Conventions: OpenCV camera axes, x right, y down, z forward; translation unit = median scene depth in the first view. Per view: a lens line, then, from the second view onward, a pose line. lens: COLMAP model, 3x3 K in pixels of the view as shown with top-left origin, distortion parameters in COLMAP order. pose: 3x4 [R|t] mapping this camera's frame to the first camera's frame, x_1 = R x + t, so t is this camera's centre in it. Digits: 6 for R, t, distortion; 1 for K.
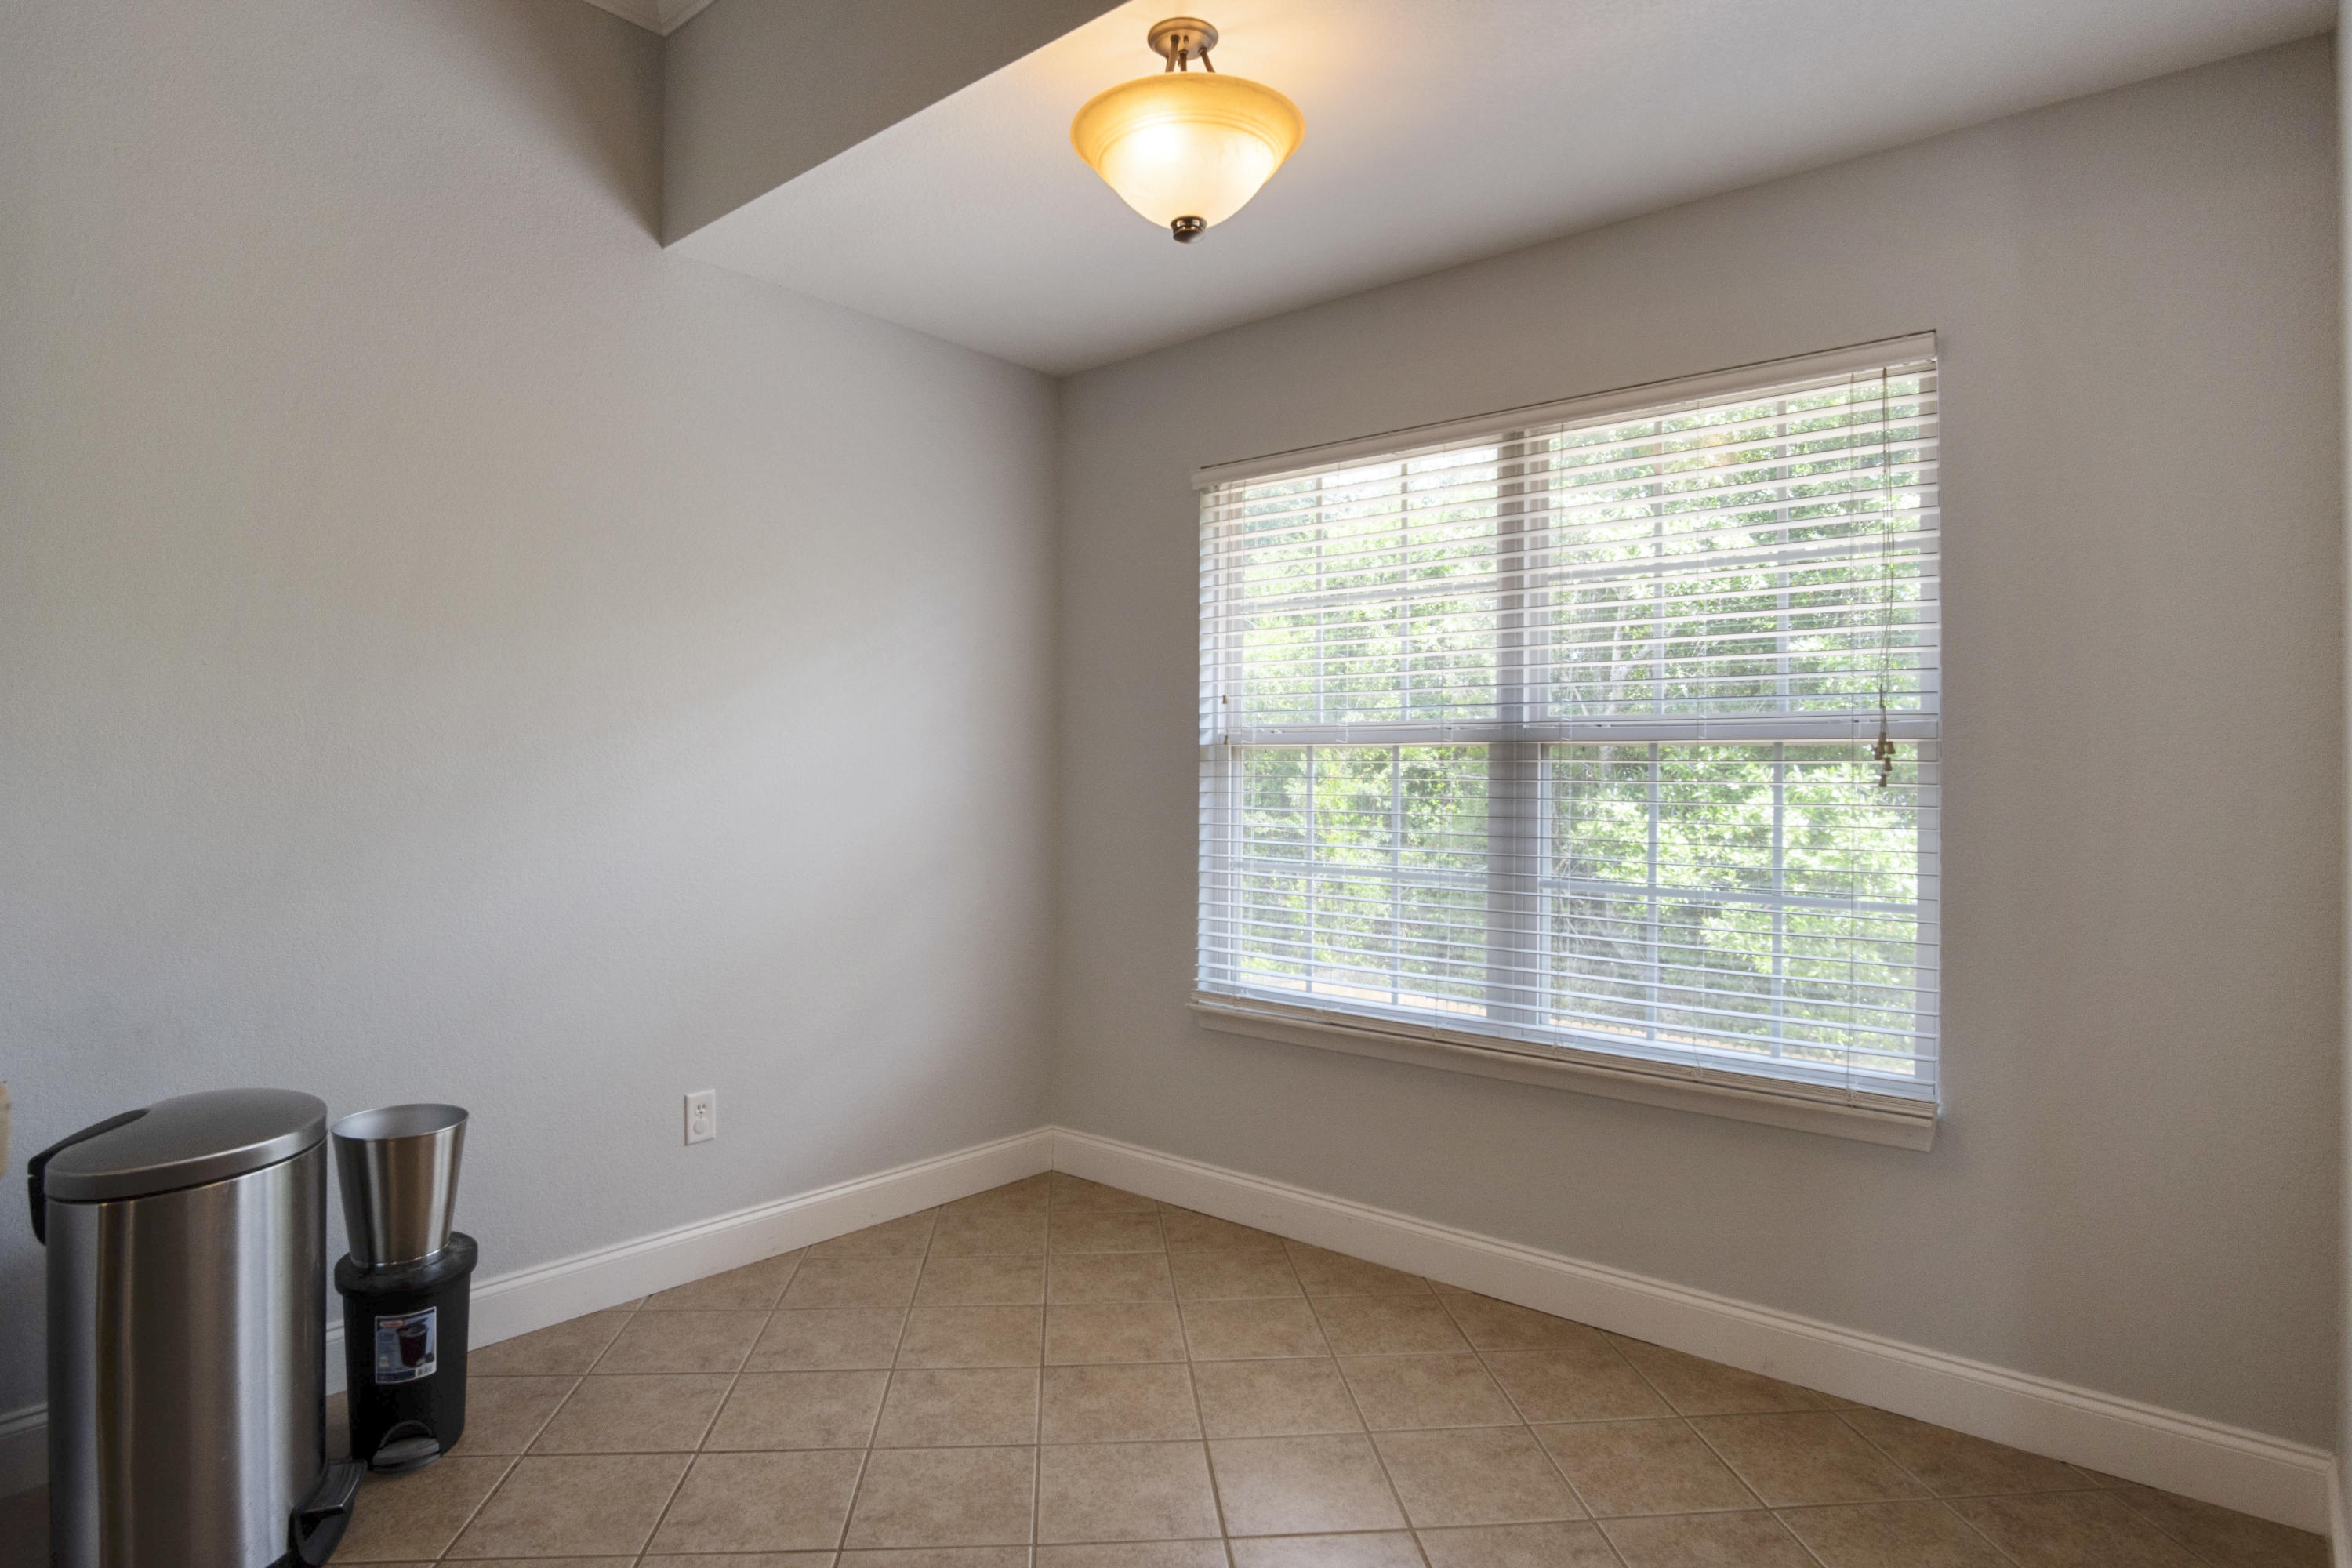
lens RADIAL K [[1258.0, 0, 1166.0], [0, 1258.0, 758.7], [0, 0, 1]] dist [-0.013888, -0.003474]
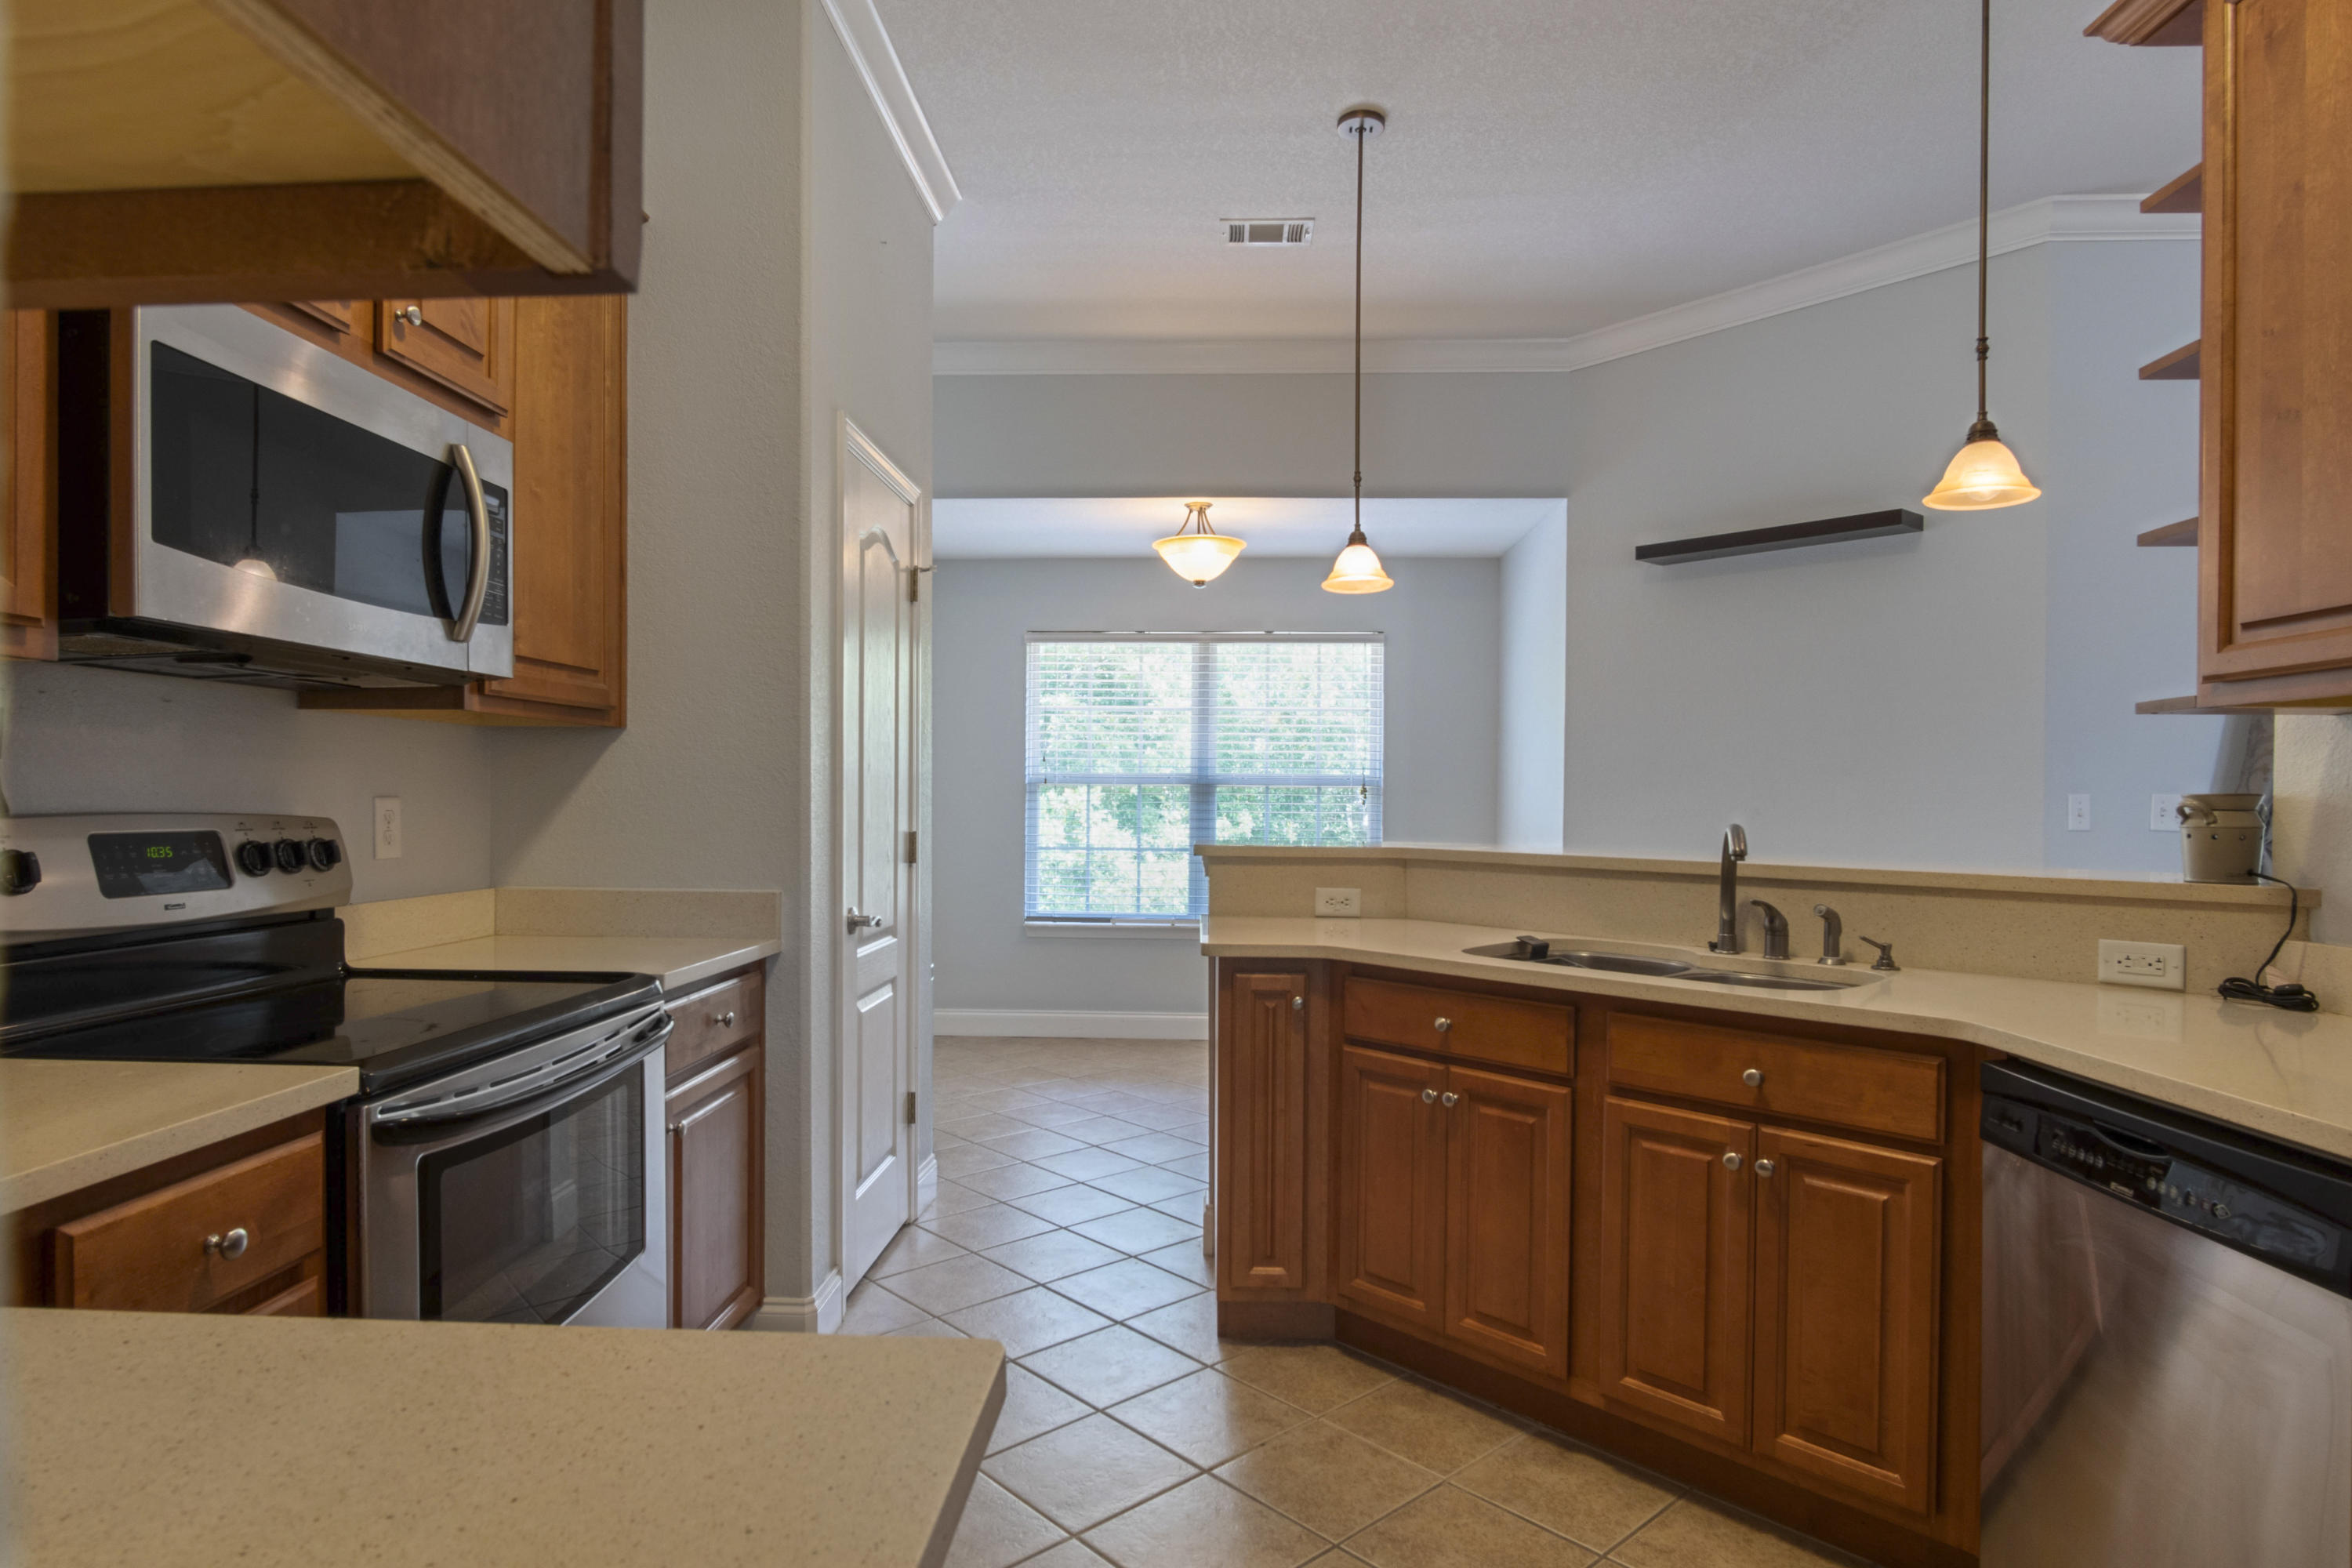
lens RADIAL K [[1258.0, 0, 1158.1], [0, 1258.0, 797.6], [0, 0, 1]] dist [-0.013888, -0.003474]
pose [[0.793566, 0.003767, 0.608473, -1.045482], [-0.013654, 0.999839, 0.011618, -0.014987], [-0.608331, -0.017528, 0.793490, -0.640658]]
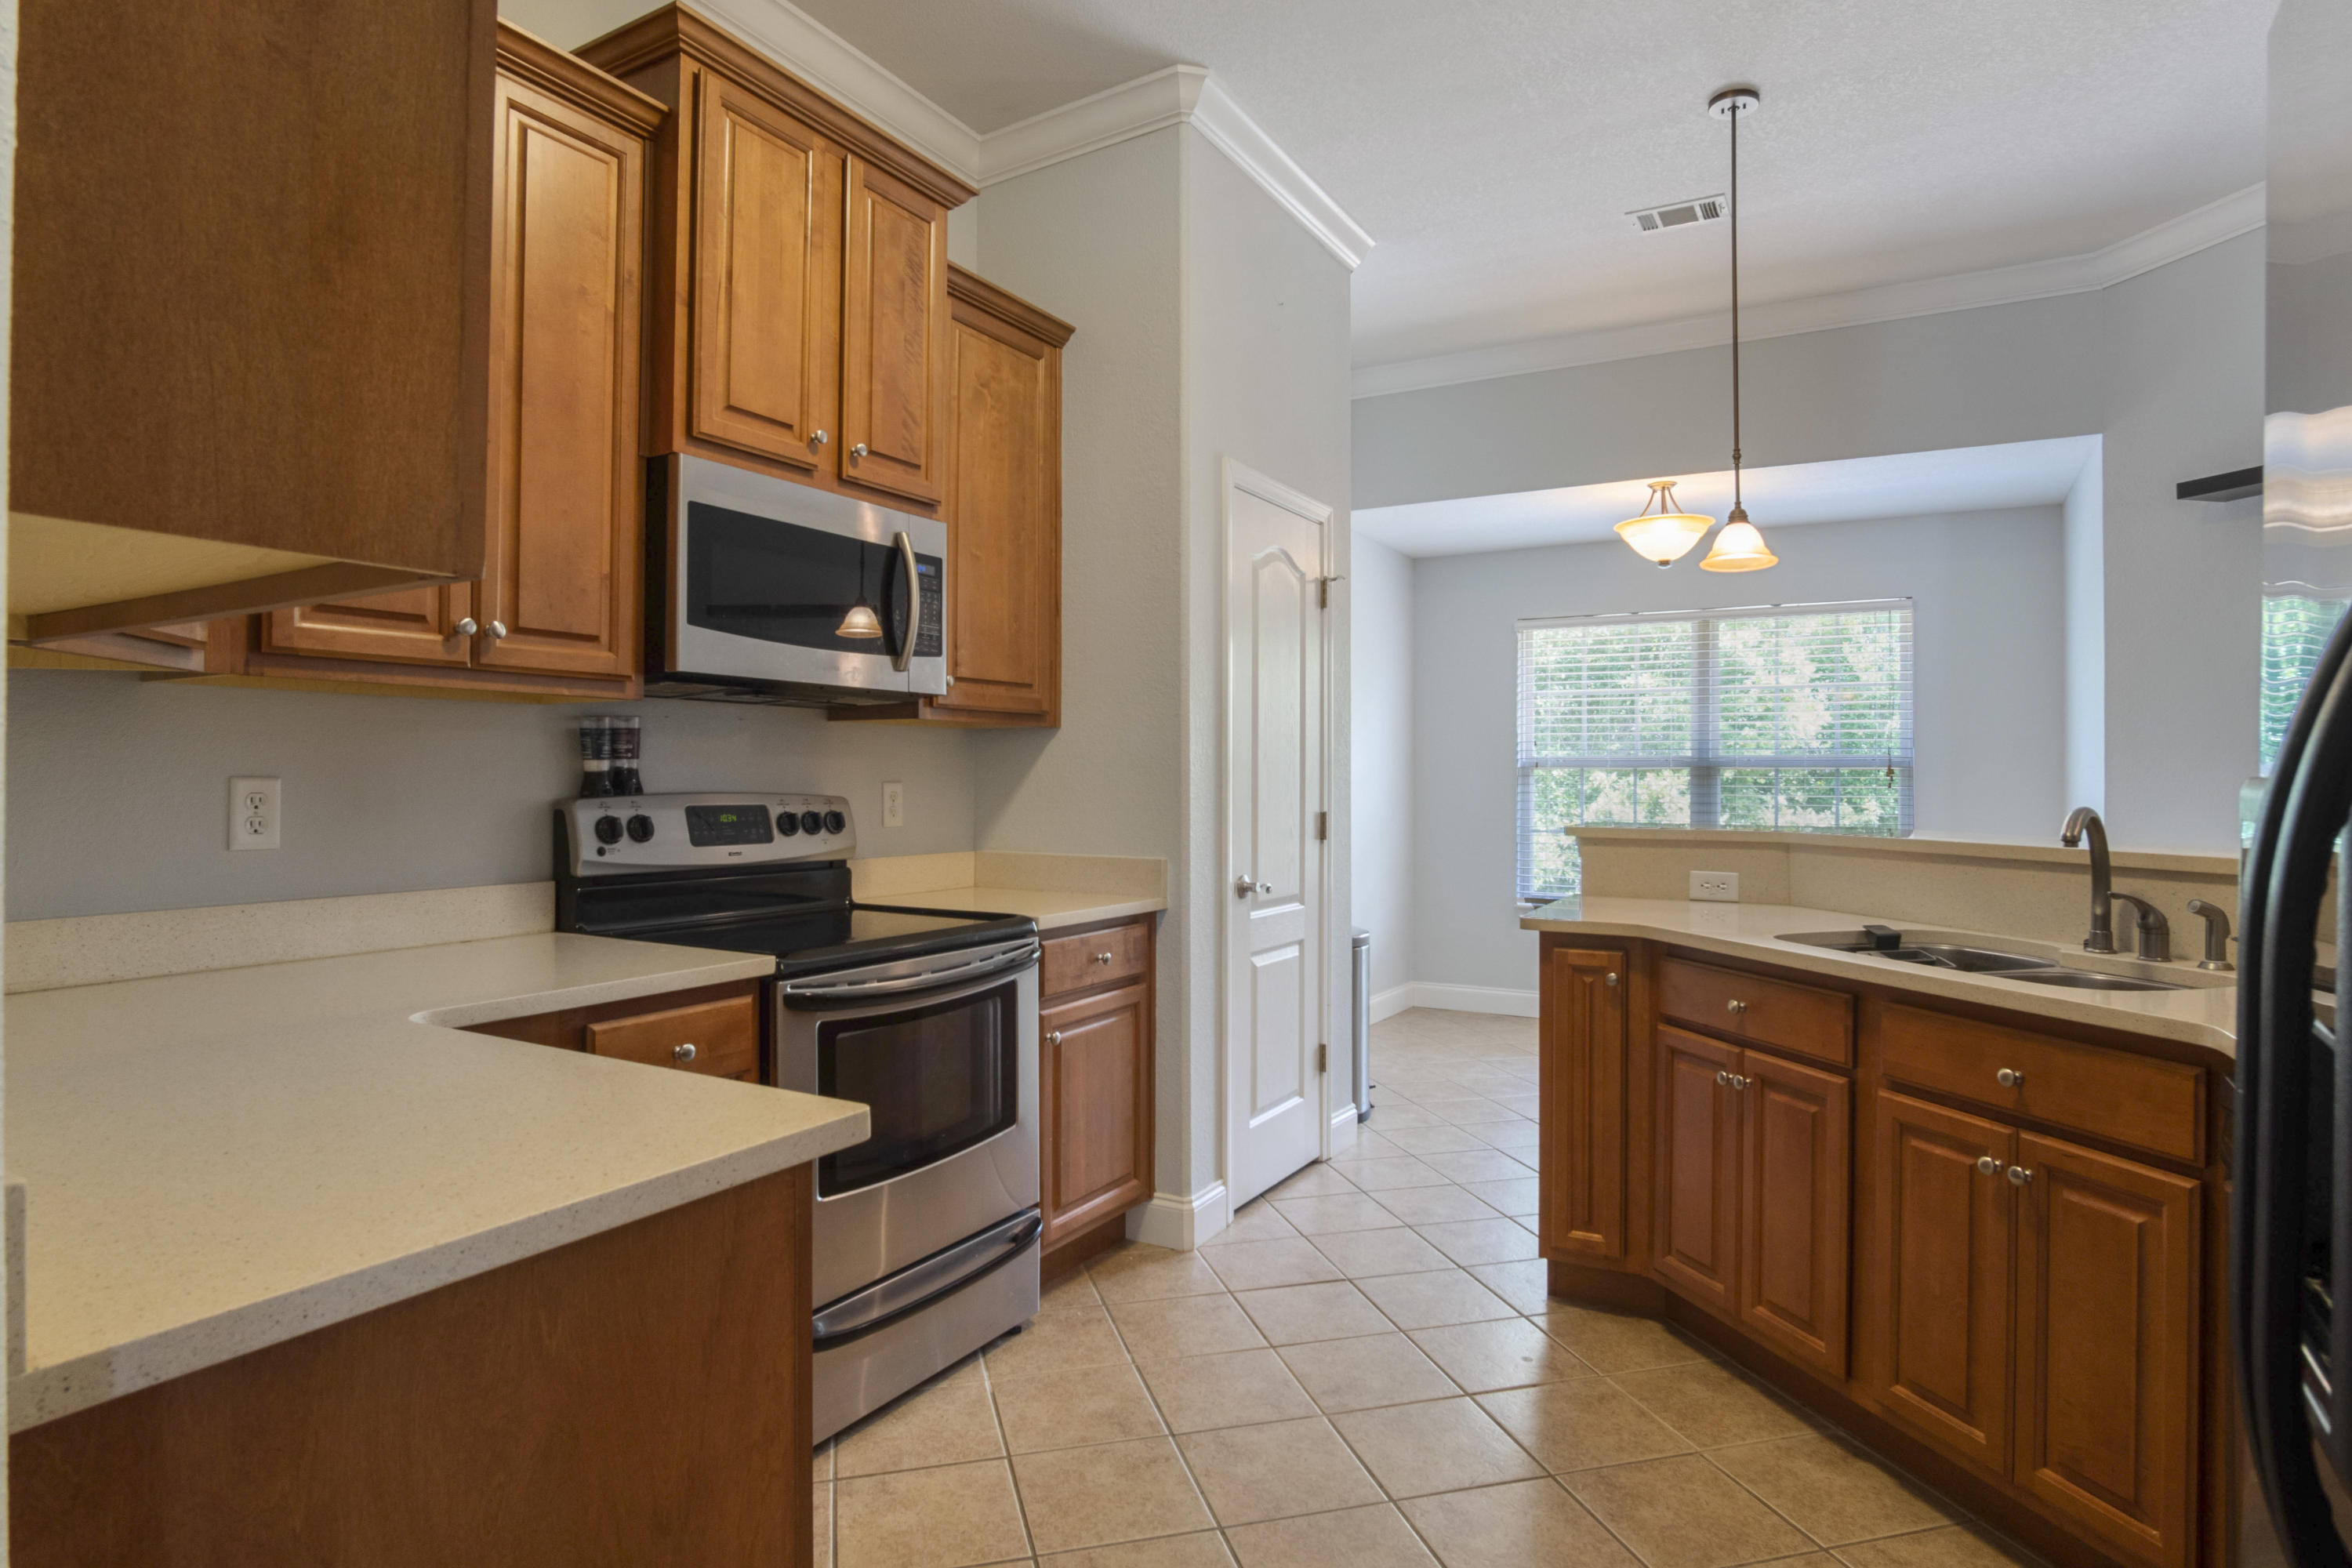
lens RADIAL K [[1258.0, 0, 1180.3], [0, 1258.0, 745.2], [0, 0, 1]] dist [-0.013888, -0.003474]
pose [[0.982119, 0.006748, 0.188140, -0.916328], [-0.004359, 0.999905, -0.013109, -0.018154], [-0.188211, 0.012054, 0.982055, -0.834633]]
